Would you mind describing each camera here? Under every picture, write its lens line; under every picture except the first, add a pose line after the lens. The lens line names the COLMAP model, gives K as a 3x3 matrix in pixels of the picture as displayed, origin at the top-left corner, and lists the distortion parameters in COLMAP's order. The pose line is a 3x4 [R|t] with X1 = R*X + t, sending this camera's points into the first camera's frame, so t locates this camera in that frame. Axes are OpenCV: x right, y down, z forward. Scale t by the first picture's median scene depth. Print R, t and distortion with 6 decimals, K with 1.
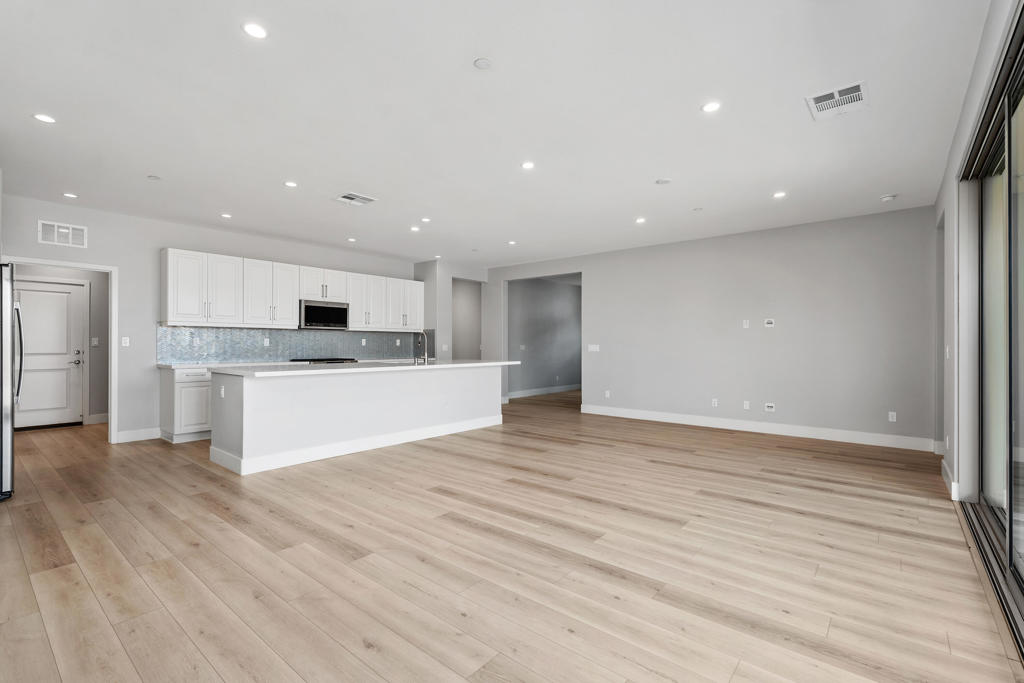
lens RADIAL K [[464.0, 0, 508.6], [0, 464.0, 339.7], [0, 0, 1]] dist [-0.002366, -0.000209]
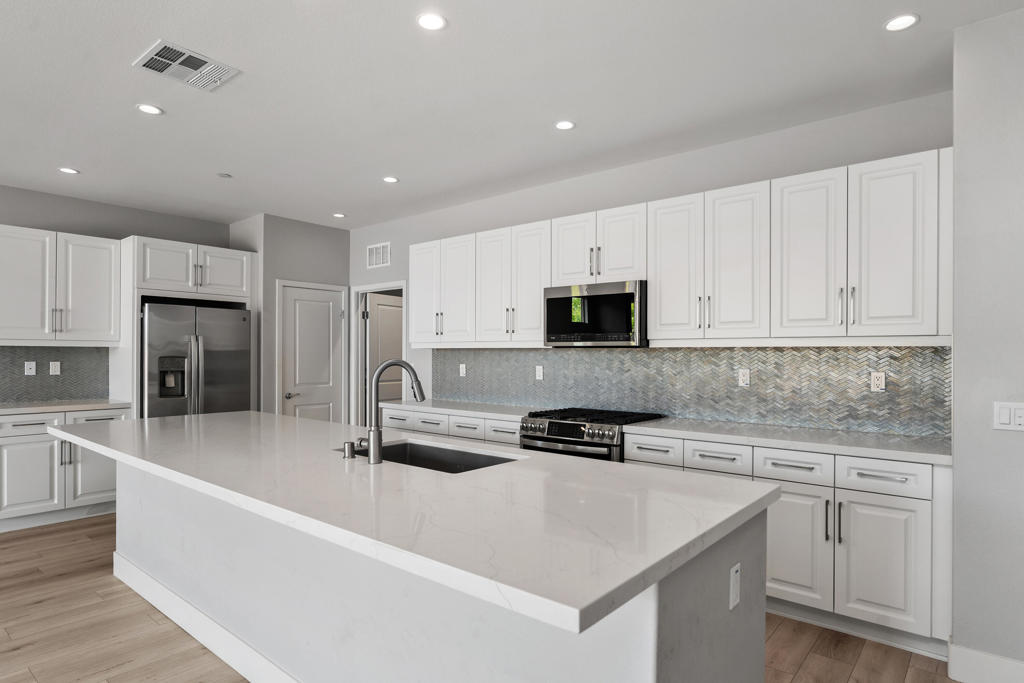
lens RADIAL K [[578.1, 0, 520.5], [0, 578.1, 348.6], [0, 0, 1]] dist [0.008116, 0.000365]
pose [[-0.004651, -0.017579, -0.999835, 0.163978], [0.001453, 0.999844, -0.017586, -0.011753], [0.999988, -0.001534, -0.004625, 0.976294]]
